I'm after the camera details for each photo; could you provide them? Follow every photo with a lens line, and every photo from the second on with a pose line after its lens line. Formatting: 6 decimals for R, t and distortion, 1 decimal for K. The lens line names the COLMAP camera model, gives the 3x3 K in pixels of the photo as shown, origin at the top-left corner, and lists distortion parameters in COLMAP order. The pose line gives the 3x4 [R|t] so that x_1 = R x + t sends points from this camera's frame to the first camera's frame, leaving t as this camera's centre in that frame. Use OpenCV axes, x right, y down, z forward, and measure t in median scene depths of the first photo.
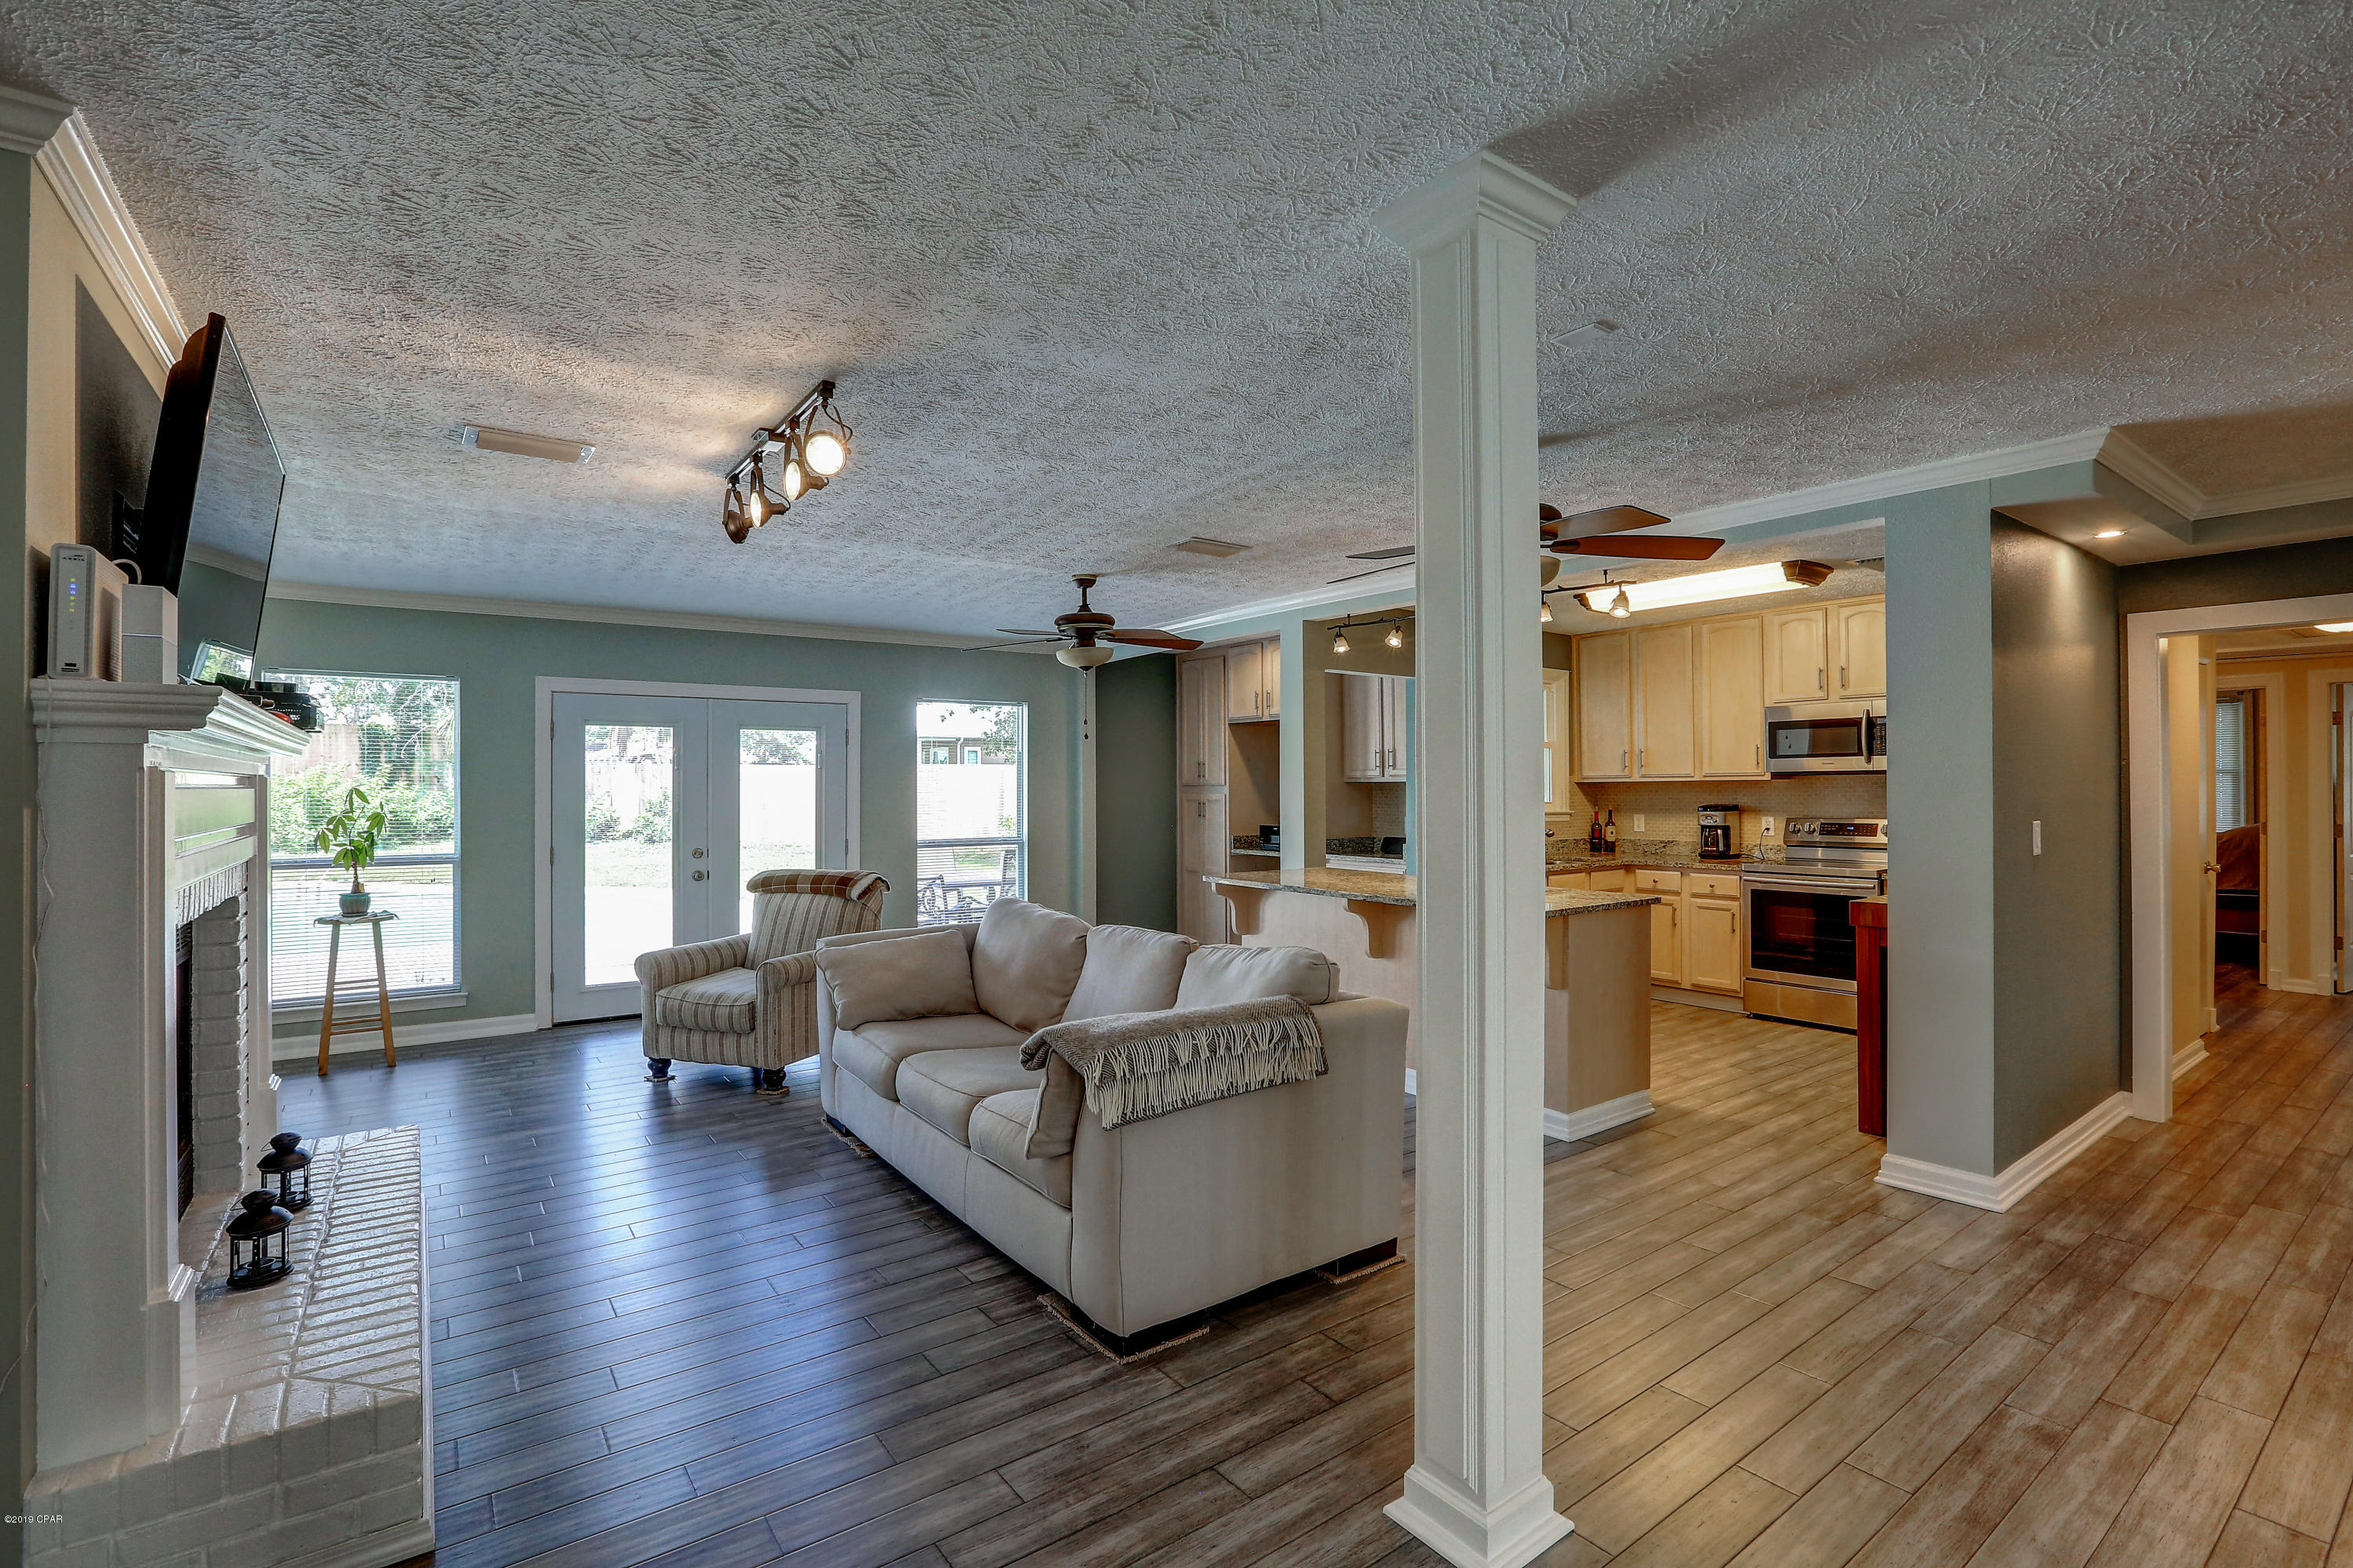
lens RADIAL K [[1072.8, 0, 1172.2], [0, 1072.8, 779.9], [0, 0, 1]] dist [-0.058367, 0.023781]
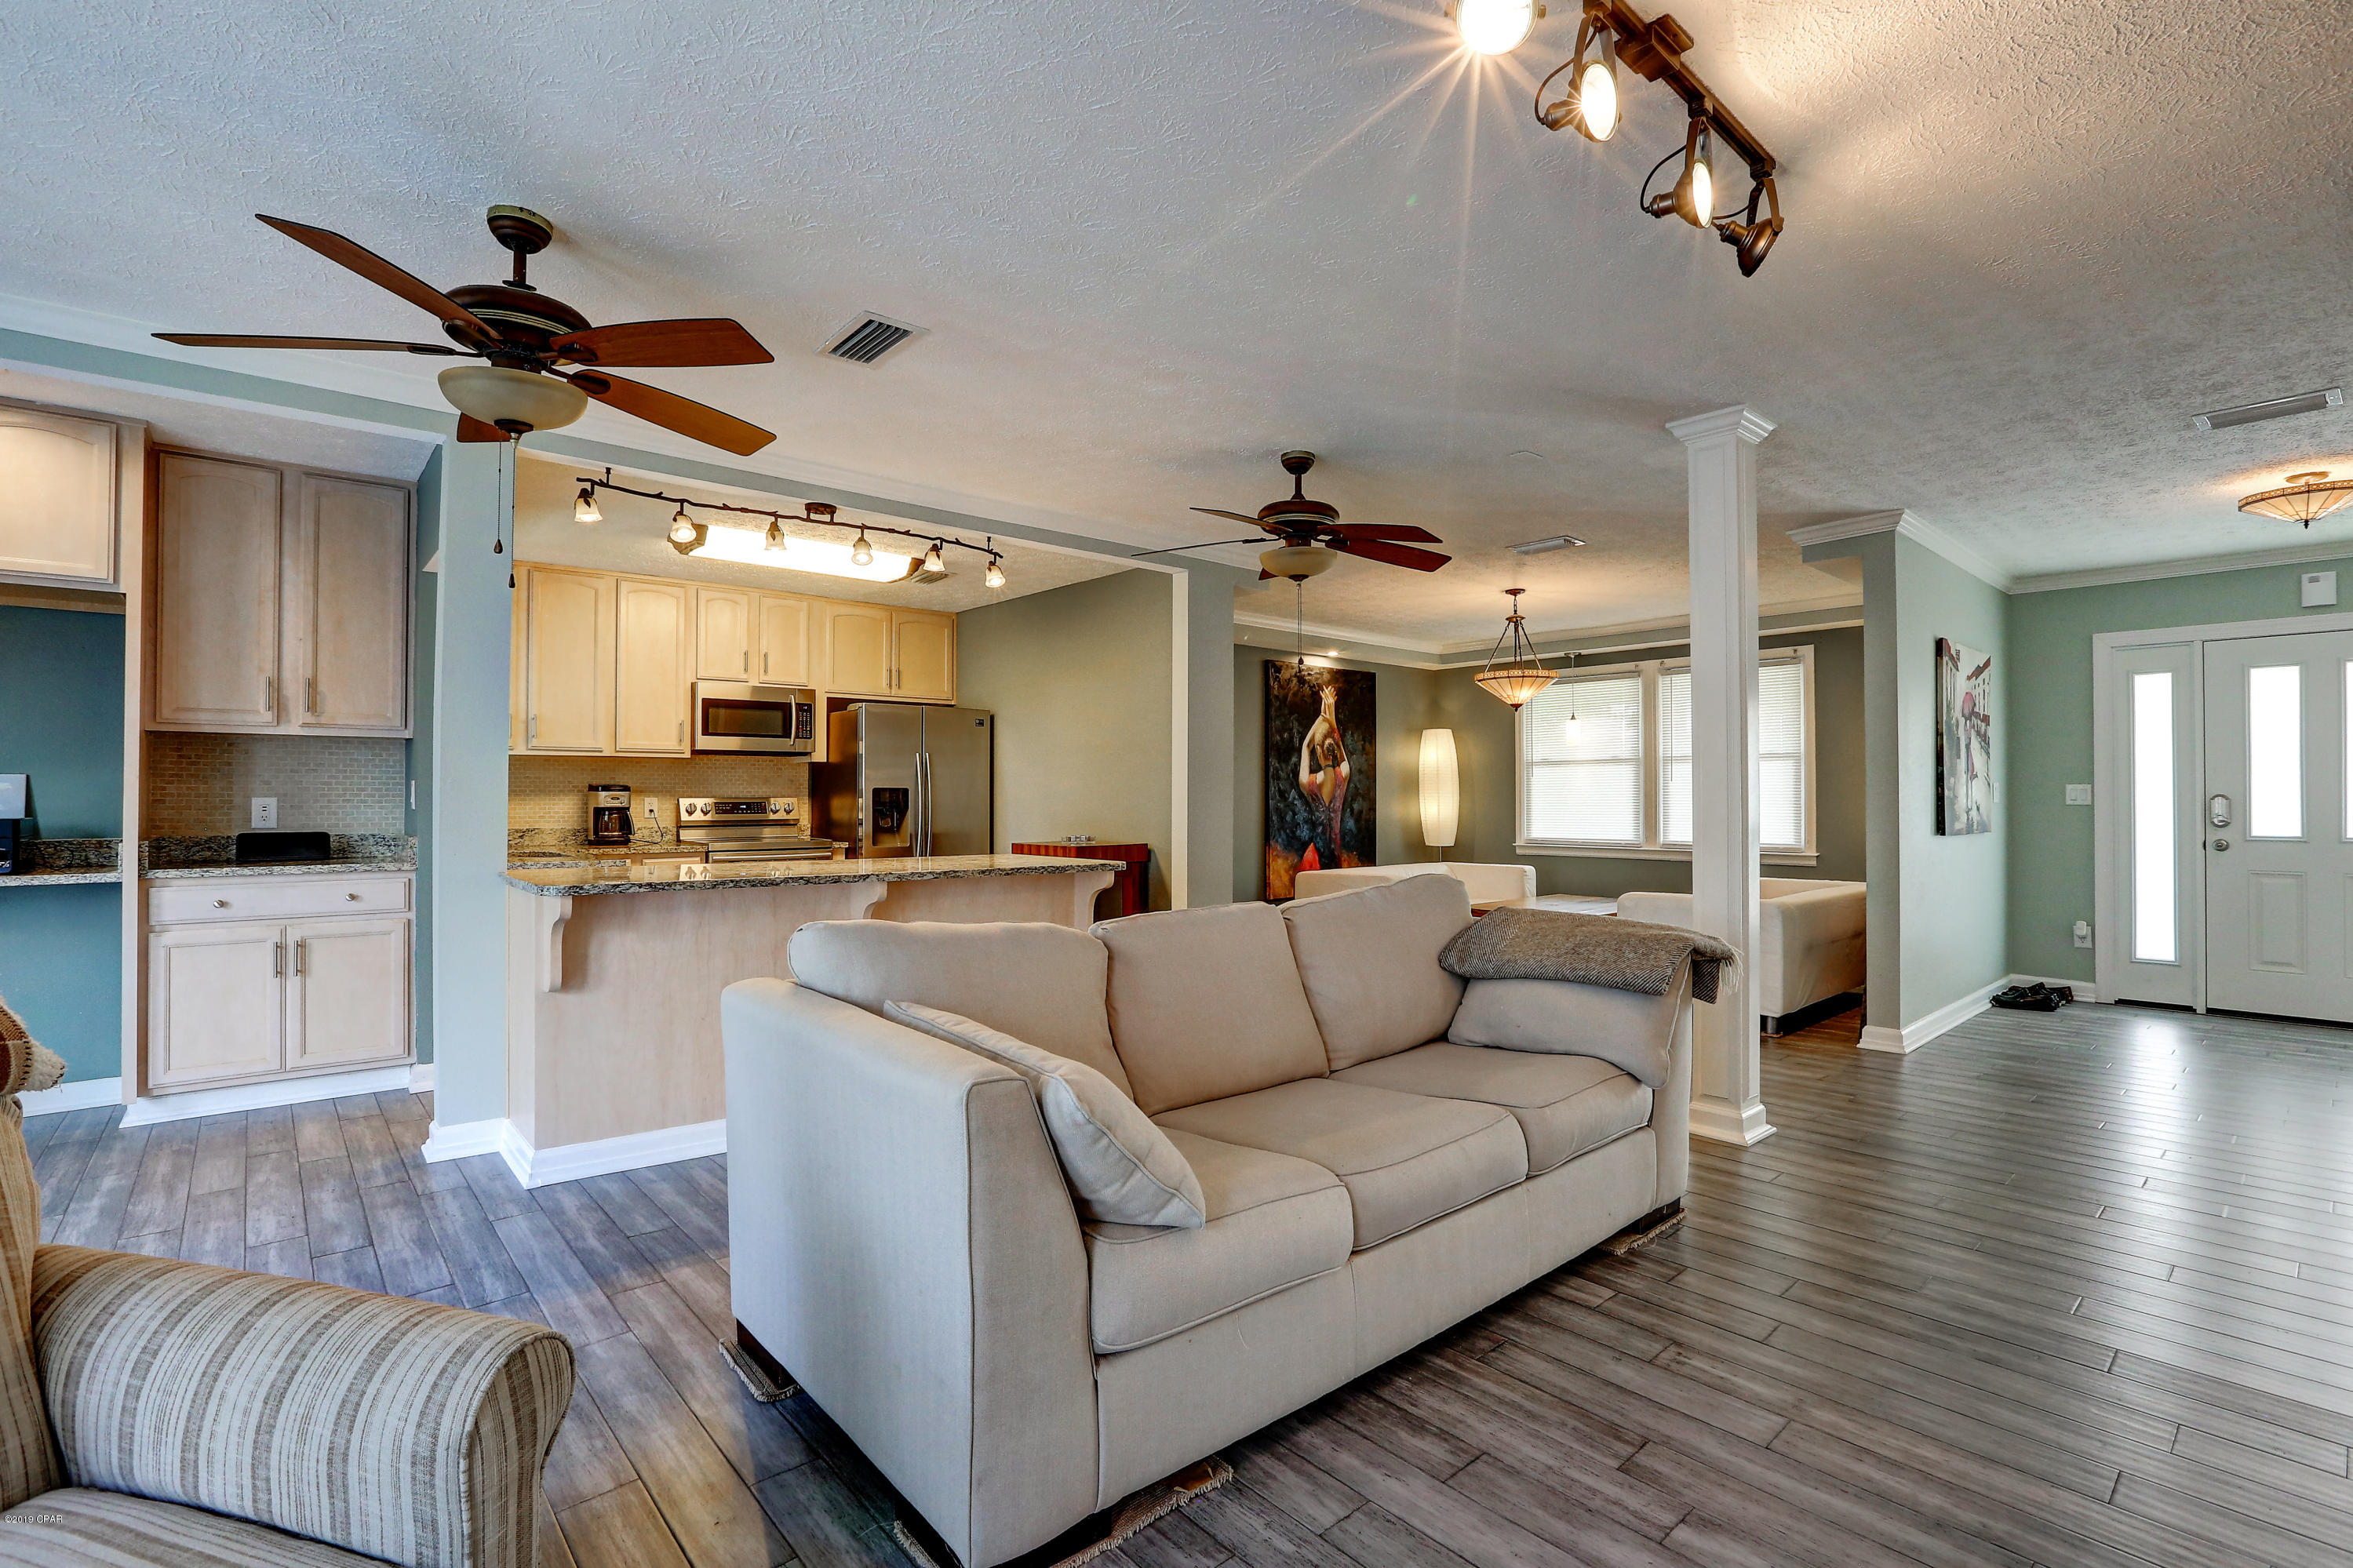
lens RADIAL K [[1087.3, 0, 1168.1], [0, 1087.3, 784.4], [0, 0, 1]] dist [-0.063166, 0.024507]
pose [[-0.090106, 0.019426, 0.995743, -0.443349], [-0.004216, 0.999793, -0.019886, 0.041429], [-0.995923, -0.005990, -0.090005, 0.635461]]
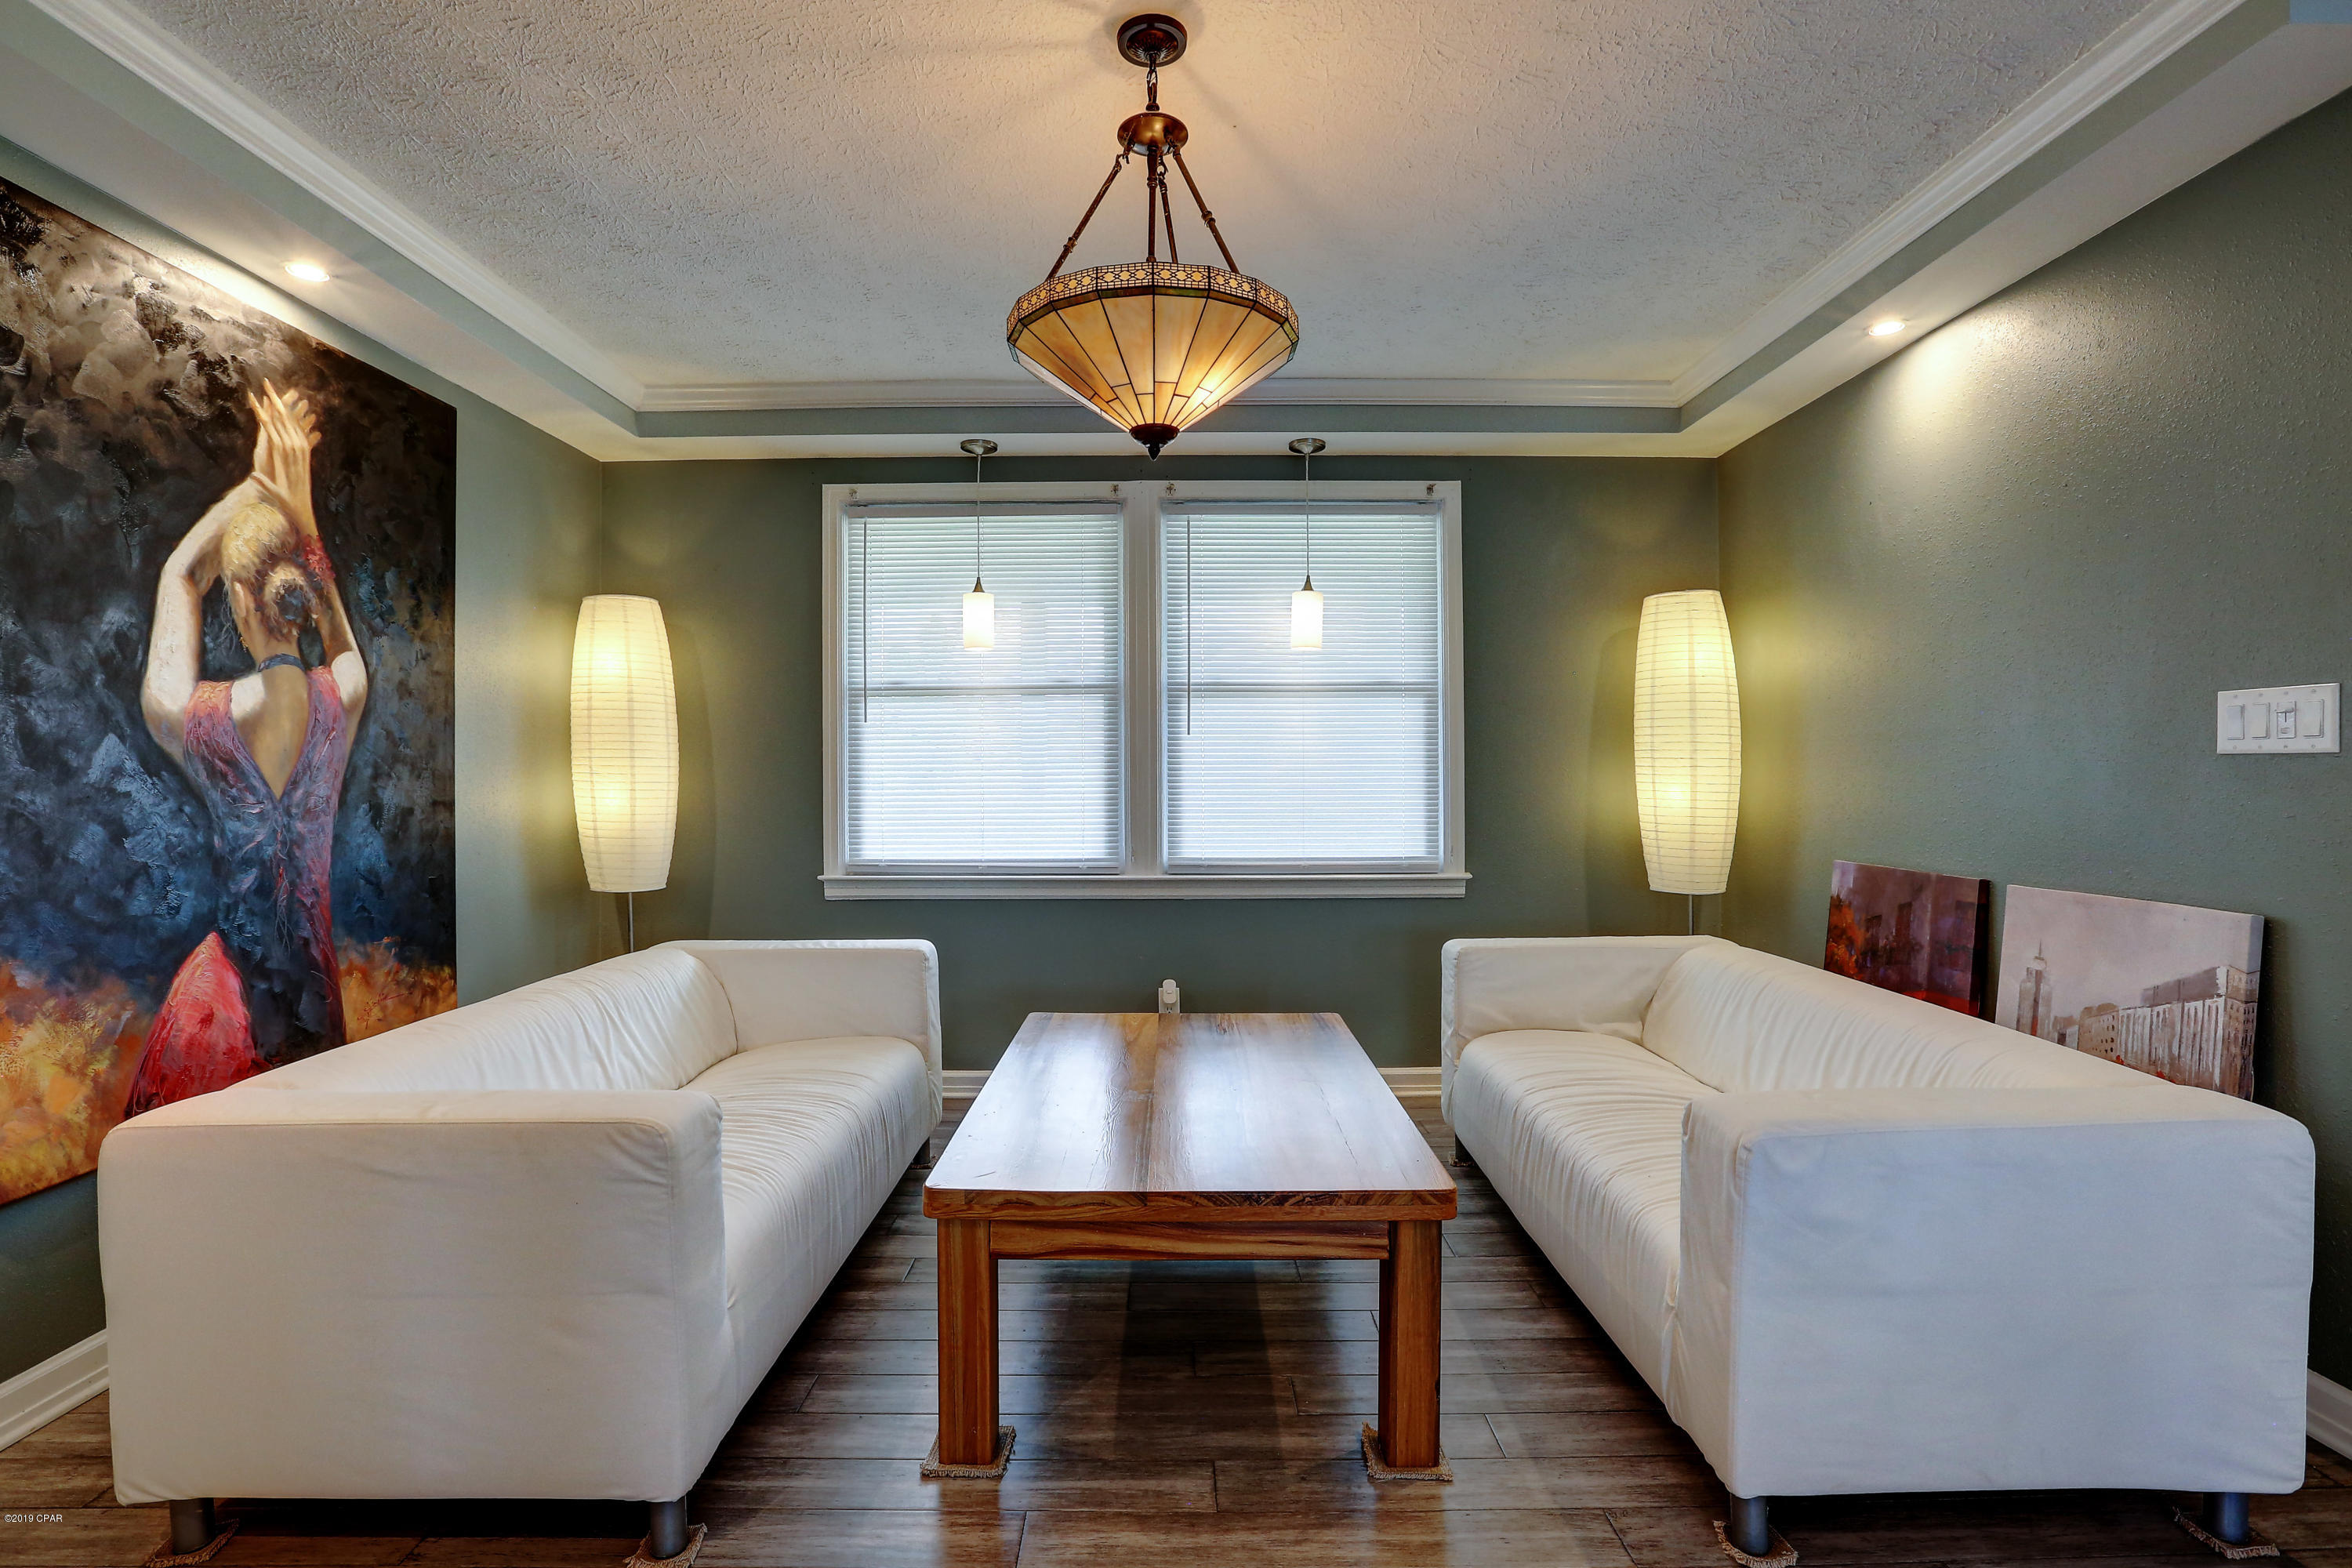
lens RADIAL K [[1099.5, 0, 1182.8], [0, 1099.5, 779.1], [0, 0, 1]] dist [-0.068706, 0.029103]
pose [[-0.813812, 0.007207, 0.581084, 0.353979], [0.006330, 0.999974, -0.003538, 0.037532], [-0.581094, 0.000799, -0.813836, 0.448700]]
